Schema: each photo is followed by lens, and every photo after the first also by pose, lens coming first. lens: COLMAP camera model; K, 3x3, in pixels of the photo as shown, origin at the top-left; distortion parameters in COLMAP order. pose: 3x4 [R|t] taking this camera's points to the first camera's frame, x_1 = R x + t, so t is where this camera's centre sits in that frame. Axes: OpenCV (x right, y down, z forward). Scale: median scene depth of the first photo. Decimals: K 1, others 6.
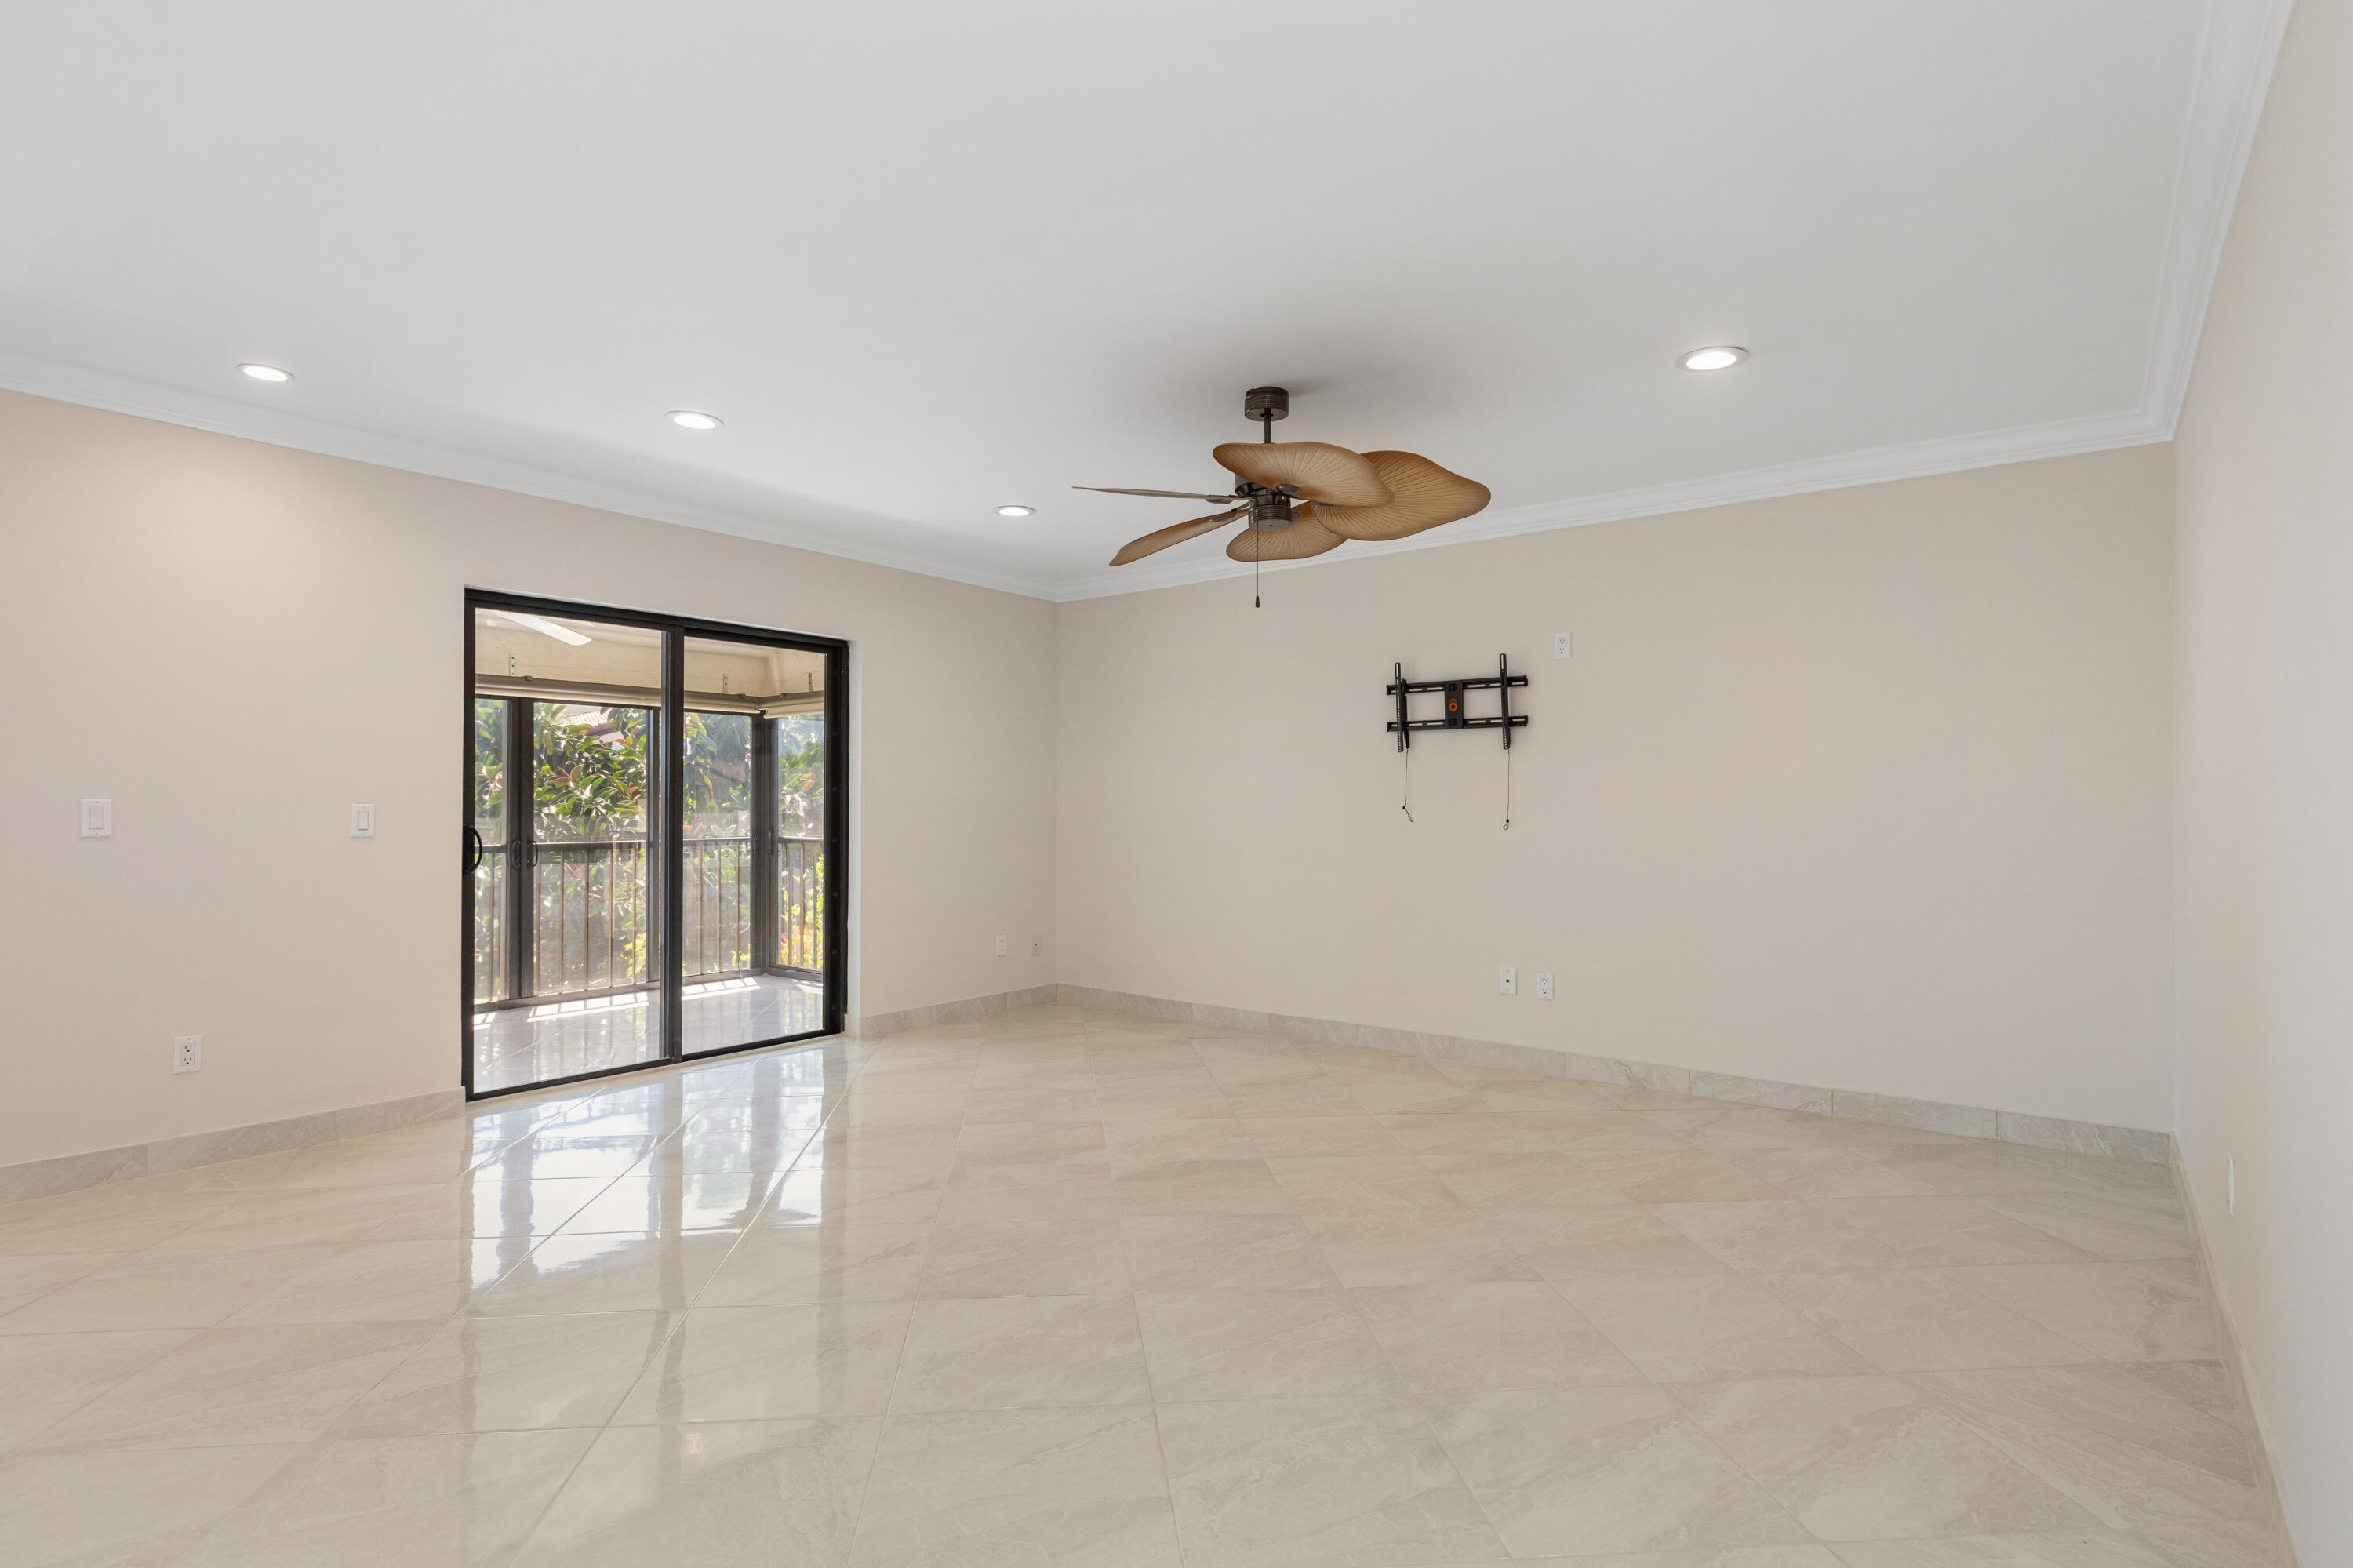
lens RADIAL K [[1162.3, 0, 1169.1], [0, 1162.3, 788.9], [0, 0, 1]] dist [0.004103, -0.002063]
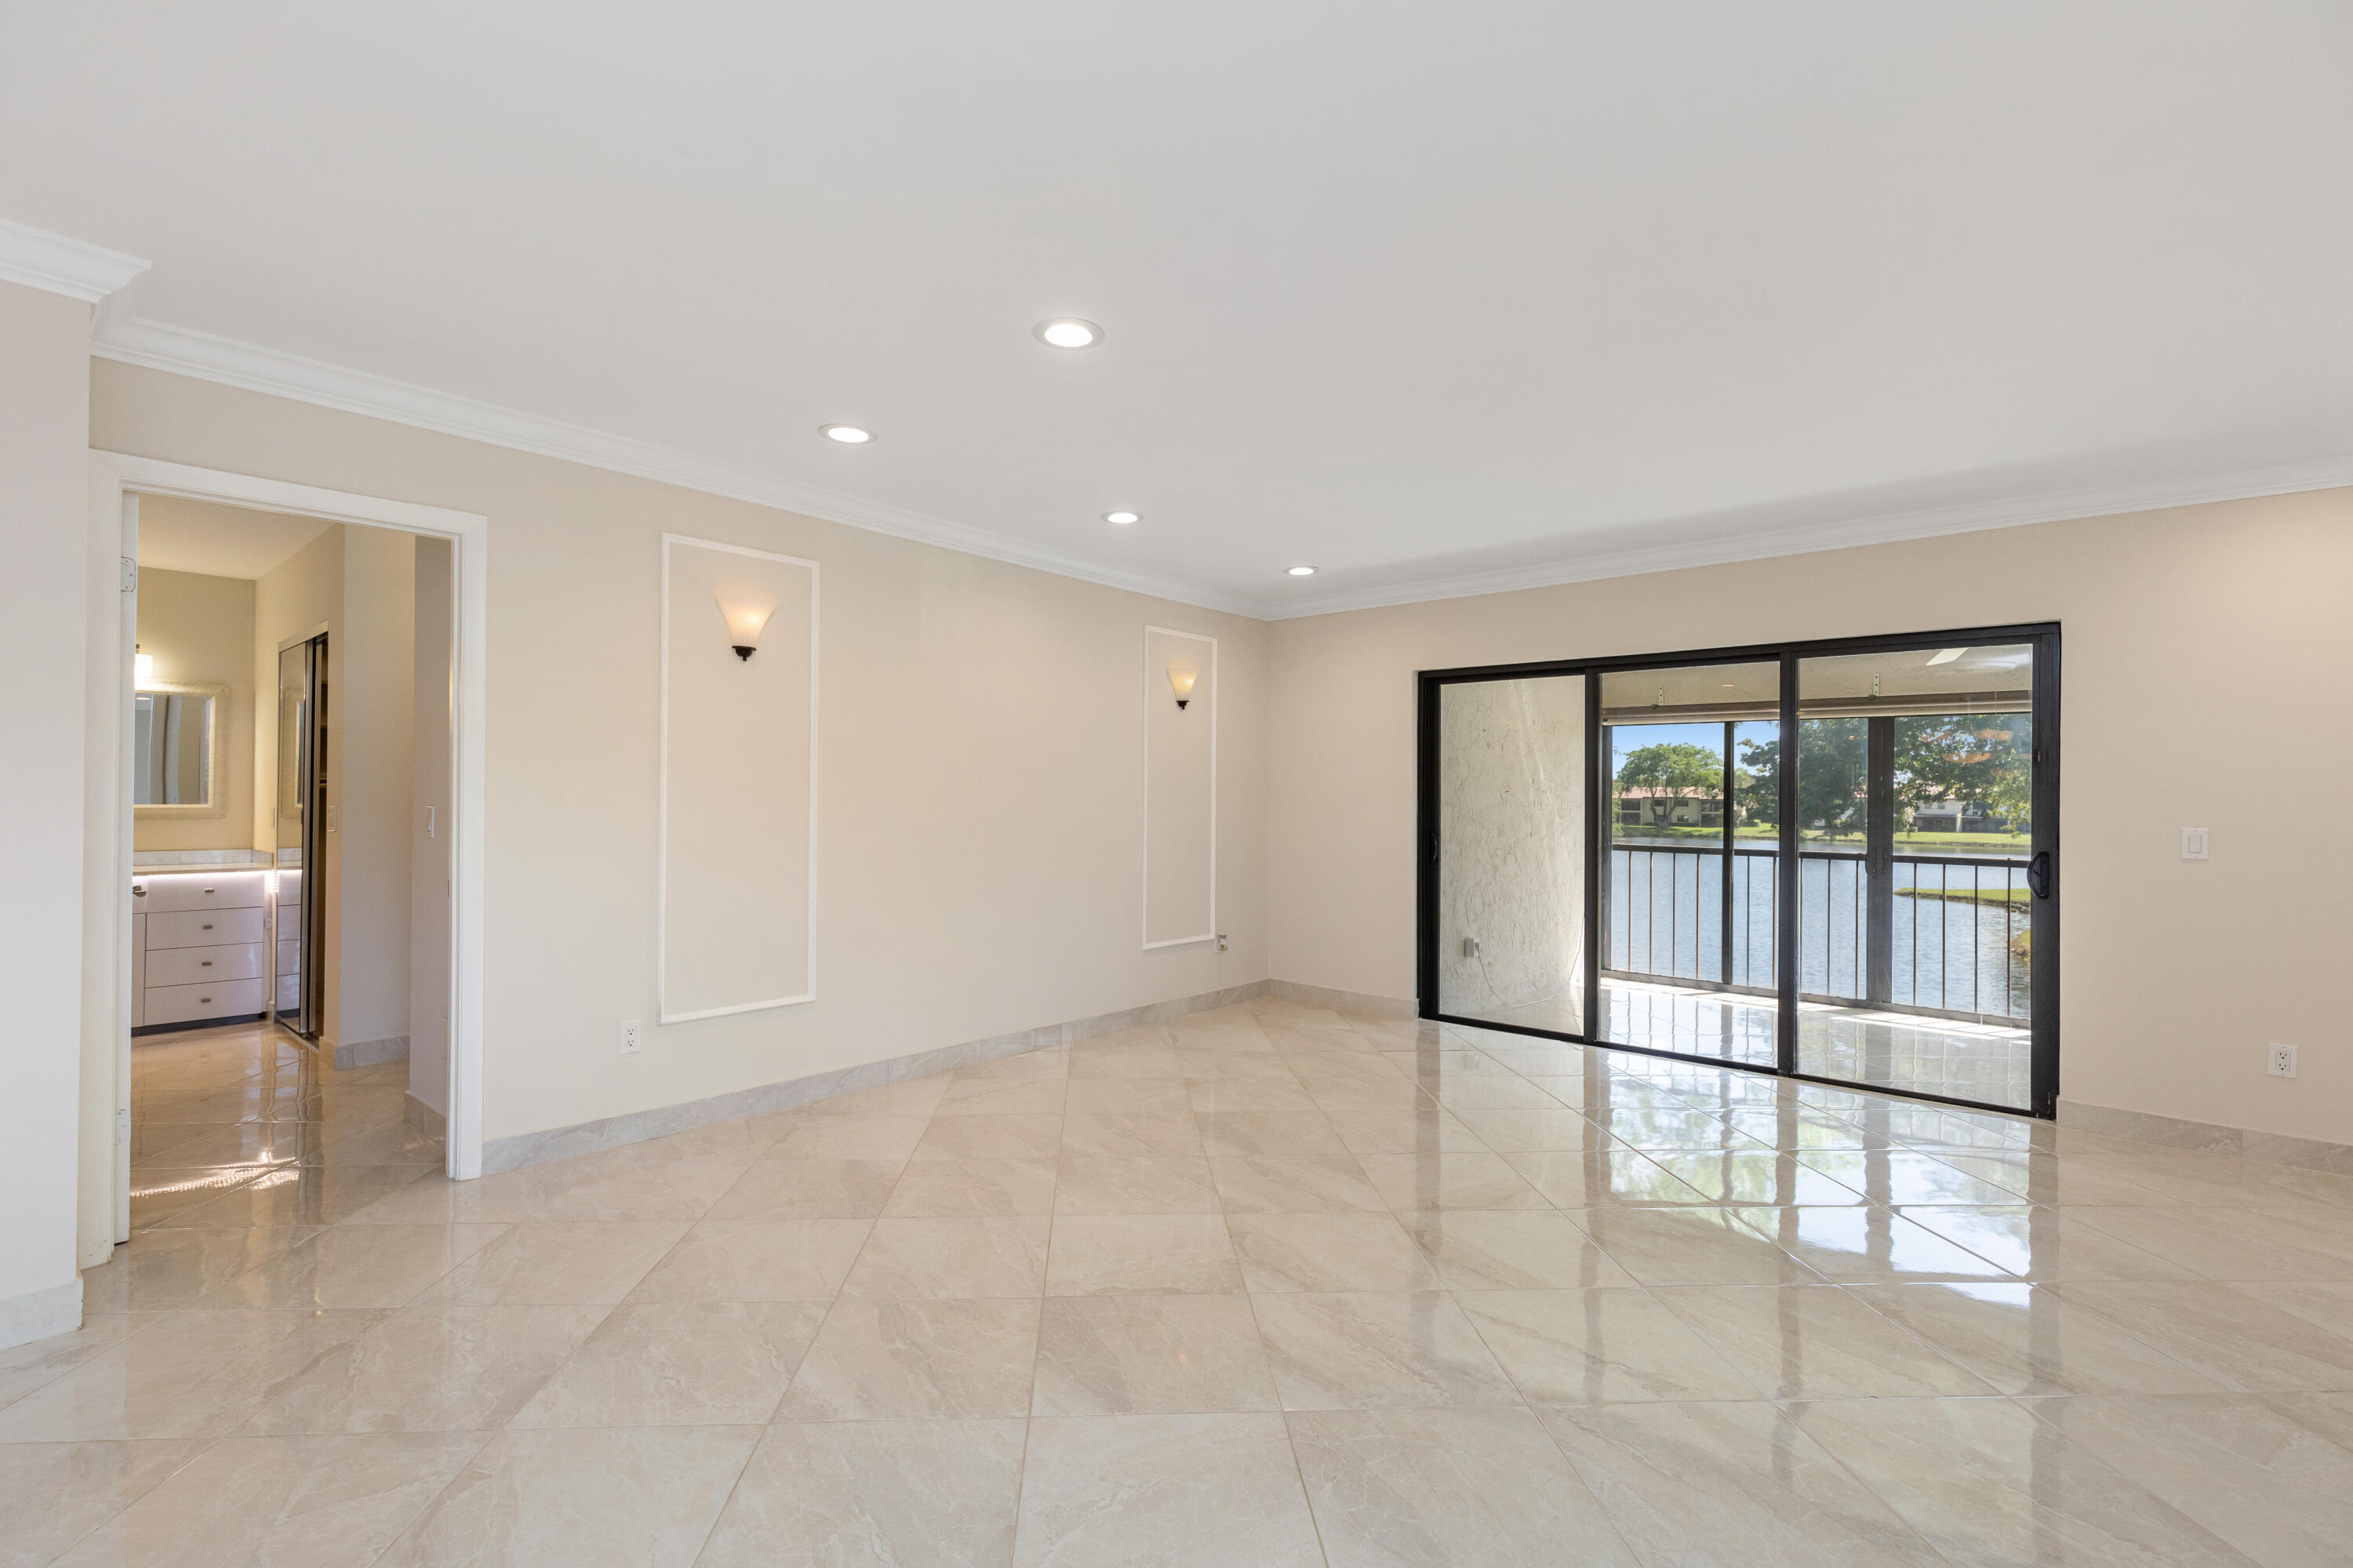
lens RADIAL K [[1064.4, 0, 1154.7], [0, 1064.4, 798.6], [0, 0, 1]] dist [0.011173, -0.001457]
pose [[-0.047507, 0.000260, -0.998871, 0.159614], [-0.000494, 1.000000, 0.000284, -0.013995], [0.998871, 0.000507, -0.047507, -0.011764]]
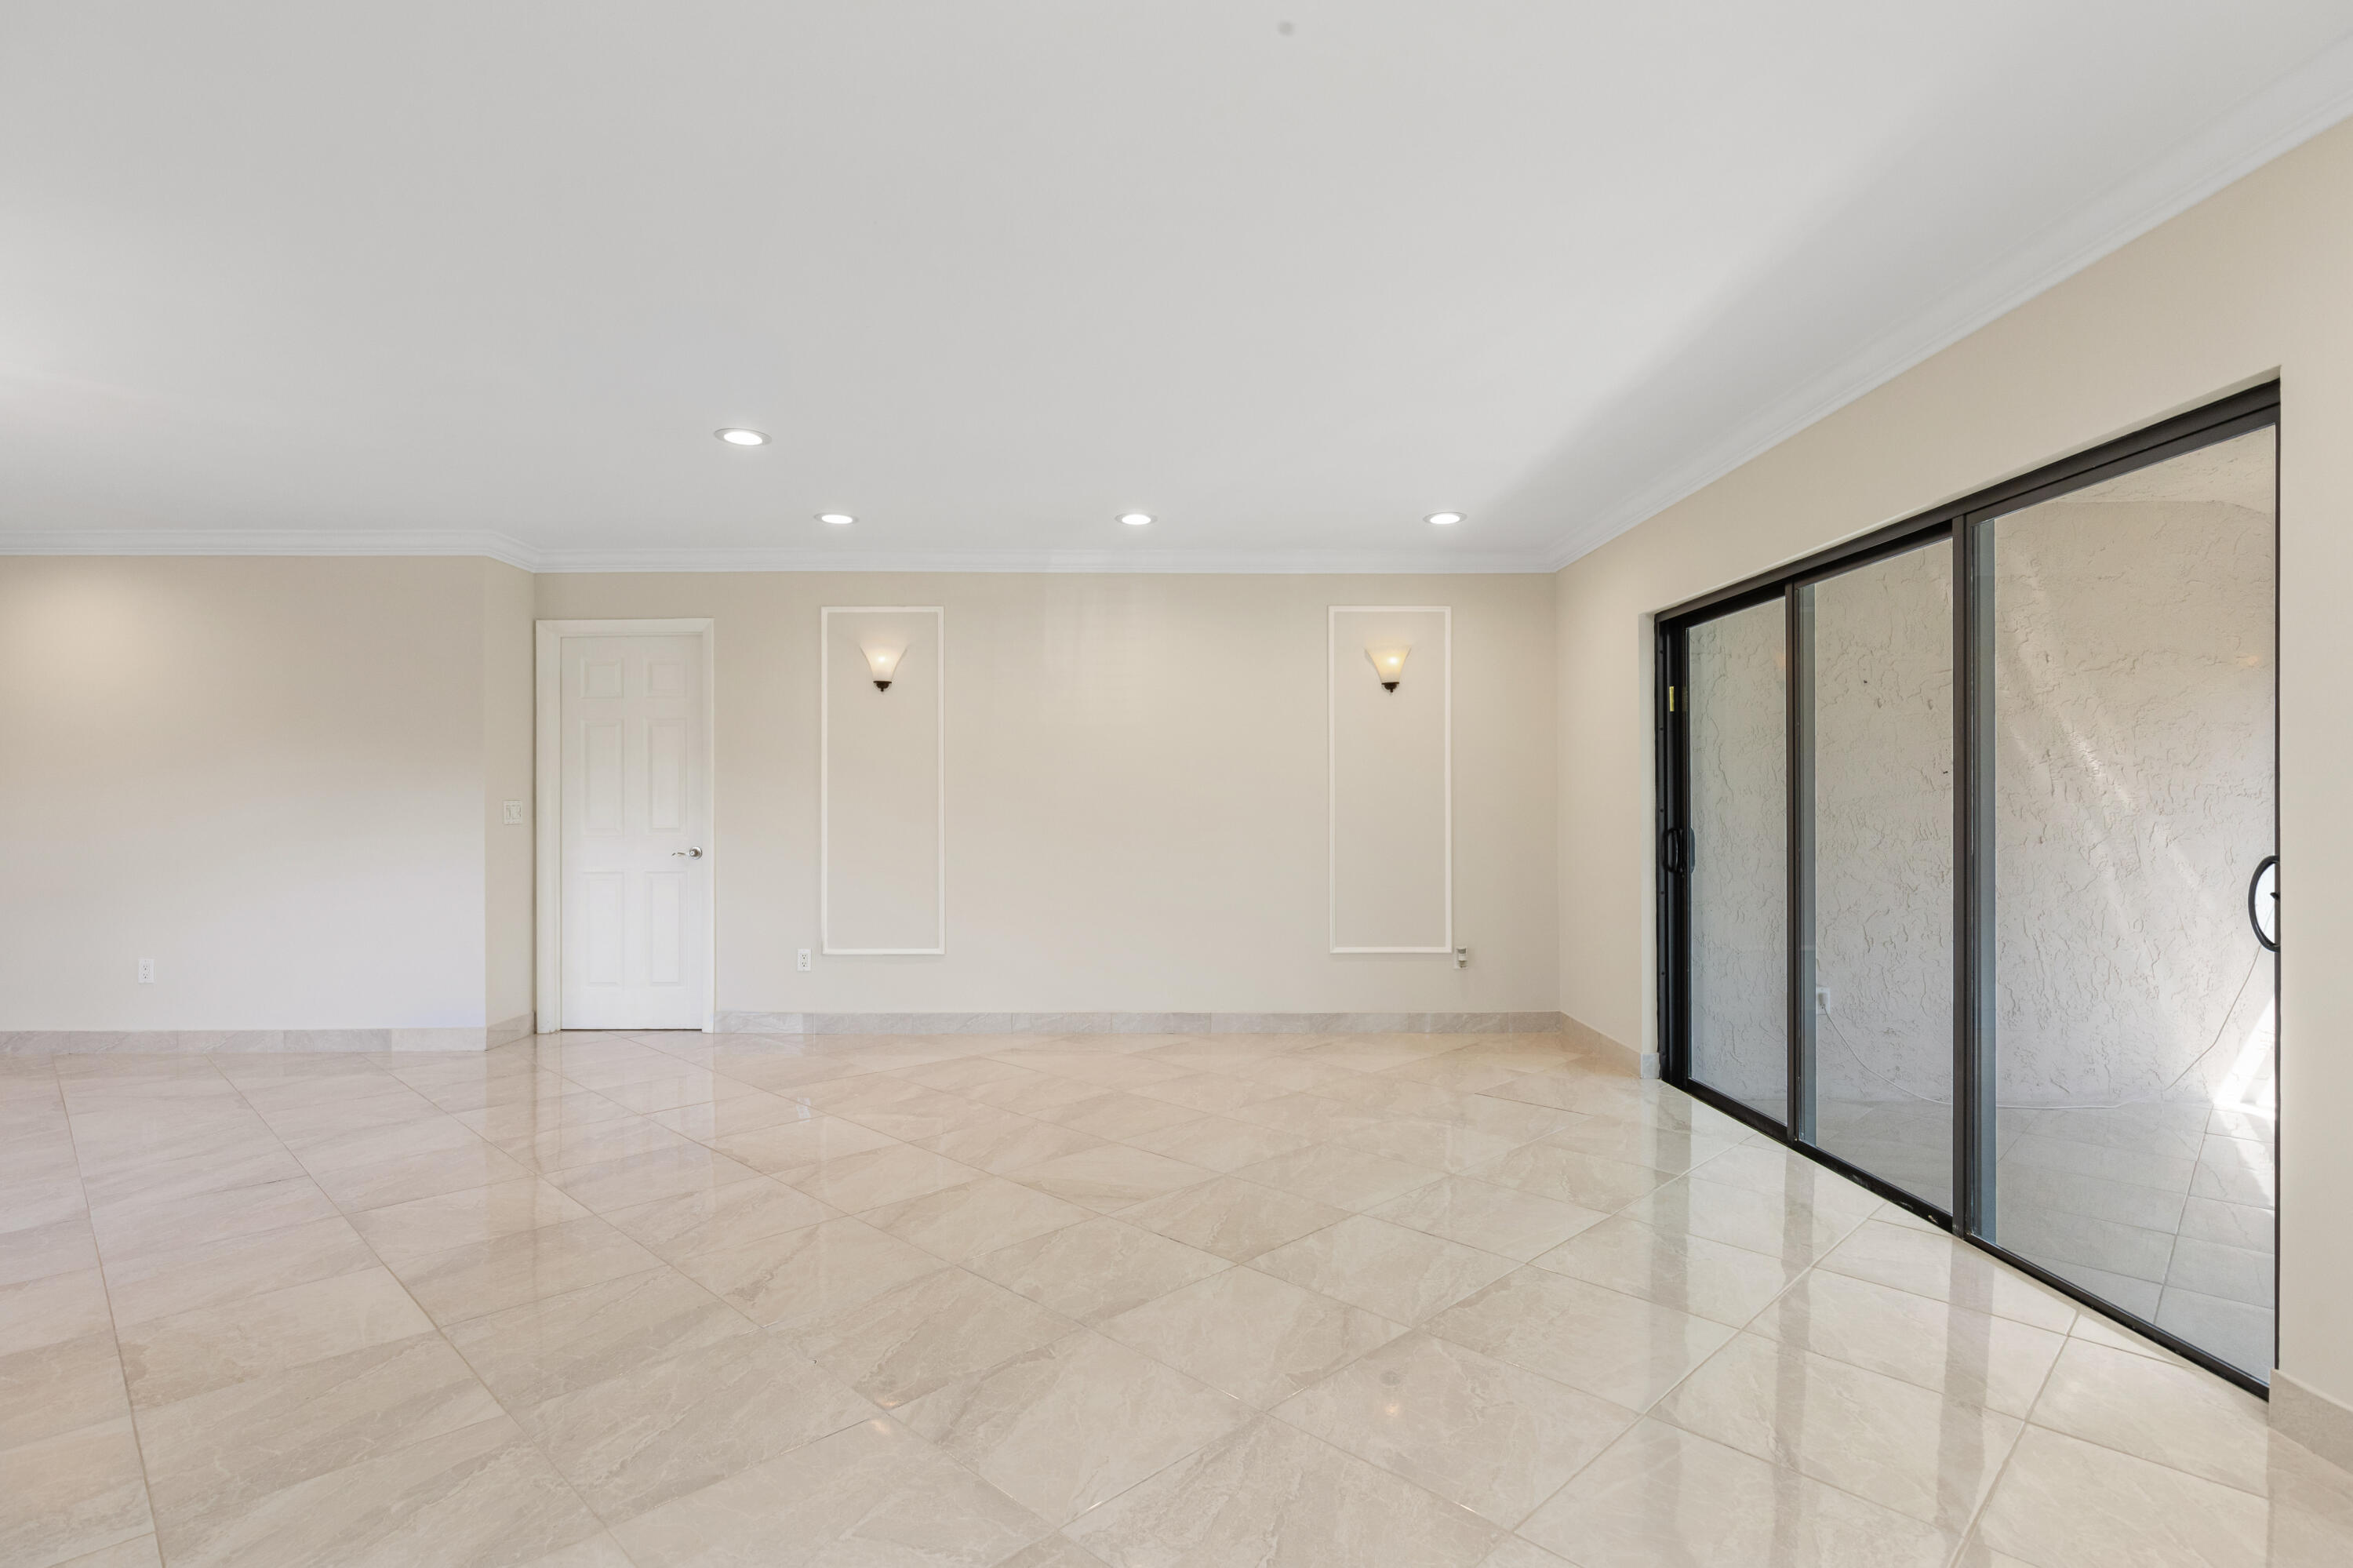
lens RADIAL K [[1162.3, 0, 1131.1], [0, 1162.3, 811.9], [0, 0, 1]] dist [0.004103, -0.002063]
pose [[-0.785027, 0.003950, -0.619449, -0.094367], [0.007010, 0.999972, -0.002508, 0.007801], [0.619422, -0.006311, -0.785033, 0.699672]]
